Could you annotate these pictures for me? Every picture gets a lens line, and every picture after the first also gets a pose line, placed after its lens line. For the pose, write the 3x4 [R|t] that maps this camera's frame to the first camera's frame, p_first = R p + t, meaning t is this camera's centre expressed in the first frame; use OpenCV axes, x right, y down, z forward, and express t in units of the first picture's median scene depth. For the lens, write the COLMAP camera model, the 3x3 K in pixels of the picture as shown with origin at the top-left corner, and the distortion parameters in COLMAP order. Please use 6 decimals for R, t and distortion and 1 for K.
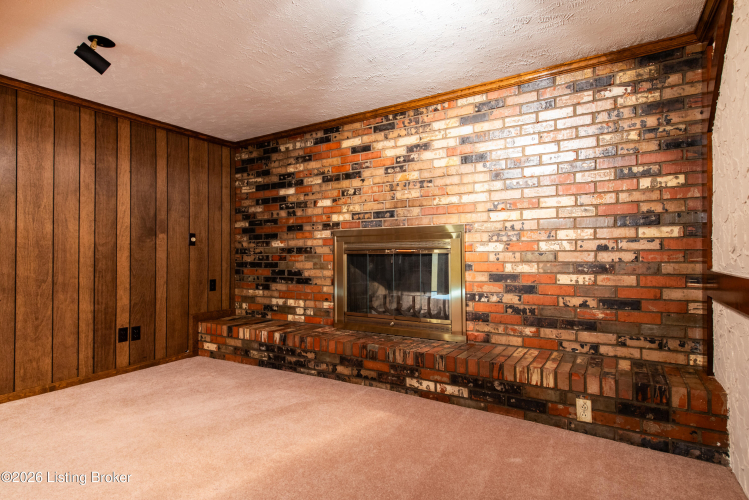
lens RADIAL K [[393.6, 0, 374.6], [0, 393.6, 249.1], [0, 0, 1]] dist [0.005263, 0.000286]
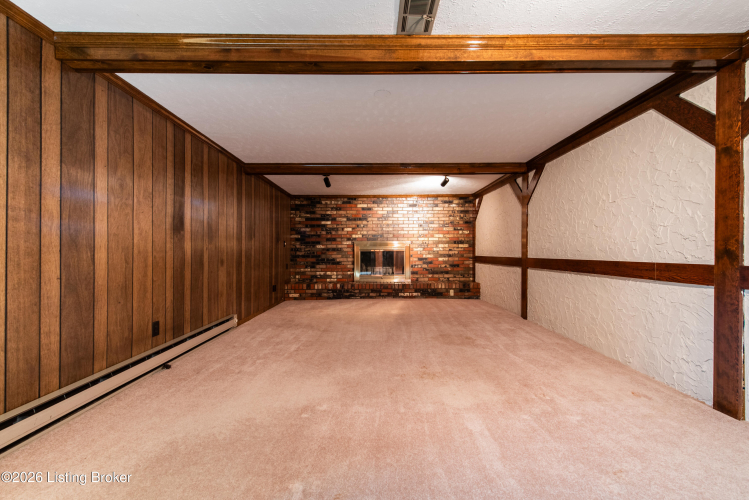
lens RADIAL K [[316.6, 0, 373.8], [0, 316.6, 252.2], [0, 0, 1]] dist [-0.000838, -0.000003]
pose [[0.839932, 0.006524, 0.542653, -1.315340], [-0.009006, 0.999958, 0.001917, 0.016667], [-0.542617, -0.006497, 0.839955, -0.855001]]
